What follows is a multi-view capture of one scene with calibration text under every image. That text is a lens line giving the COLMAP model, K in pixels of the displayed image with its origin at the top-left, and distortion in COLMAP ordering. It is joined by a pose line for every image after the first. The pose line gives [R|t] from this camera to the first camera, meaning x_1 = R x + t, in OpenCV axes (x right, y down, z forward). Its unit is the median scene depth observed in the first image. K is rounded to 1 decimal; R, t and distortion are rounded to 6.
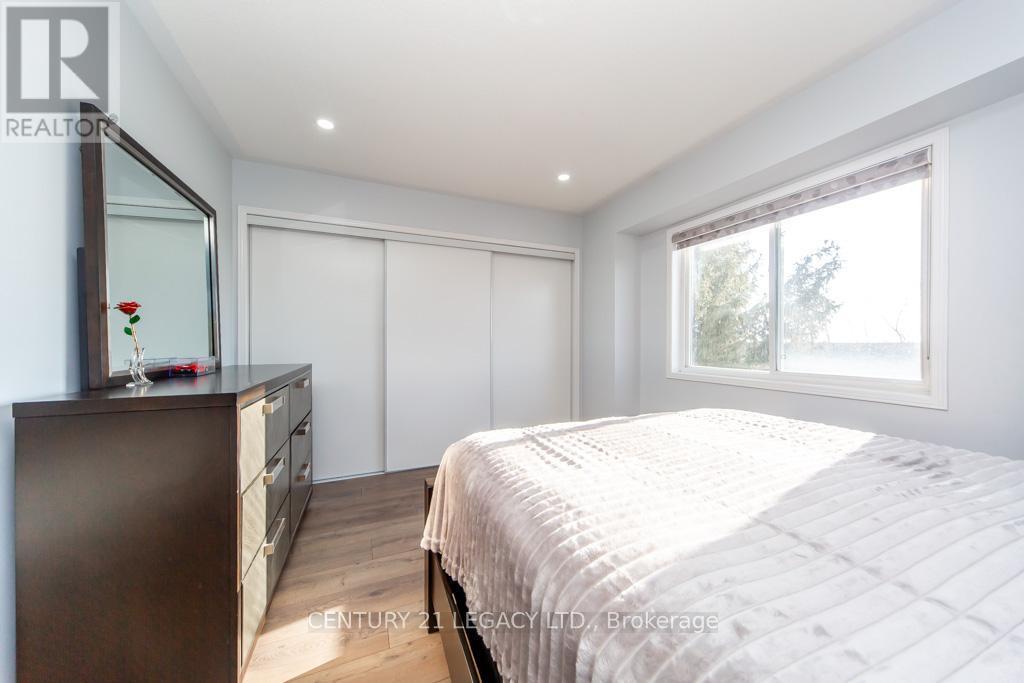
lens RADIAL K [[354.7, 0, 512.0], [0, 354.7, 341.5], [0, 0, 1]] dist [0.000452, 0.000015]
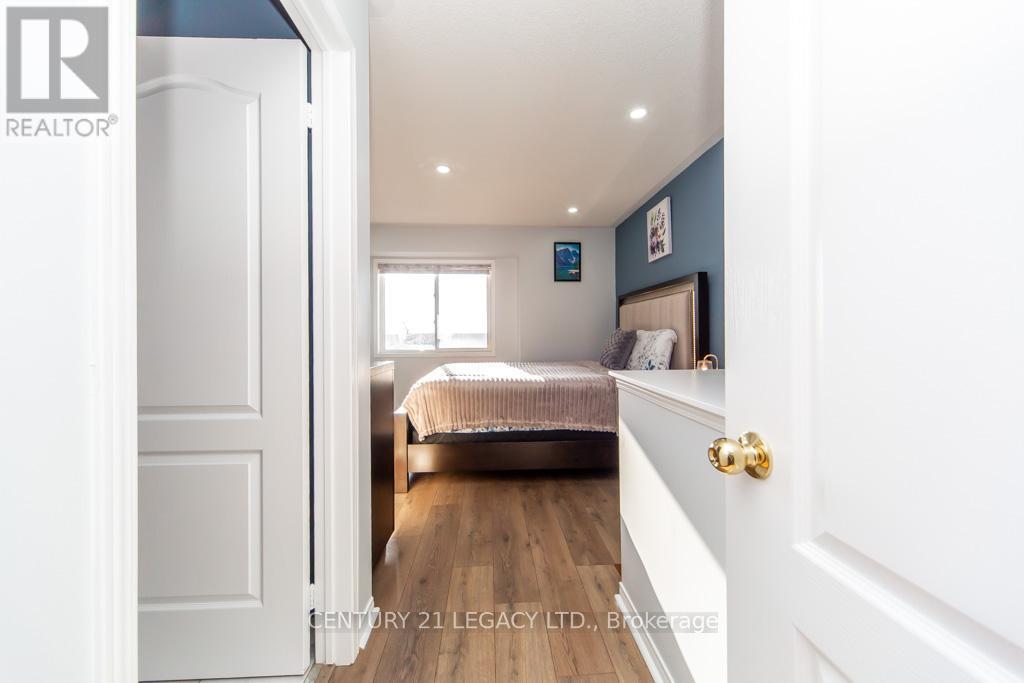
lens RADIAL K [[354.7, 0, 512.0], [0, 354.7, 341.5], [0, 0, 1]] dist [0.000452, 0.000015]
pose [[0.330667, -0.020425, 0.943527, -1.320959], [0.000598, 0.999770, 0.021433, 0.006811], [-0.943747, -0.006523, 0.330603, -0.090199]]
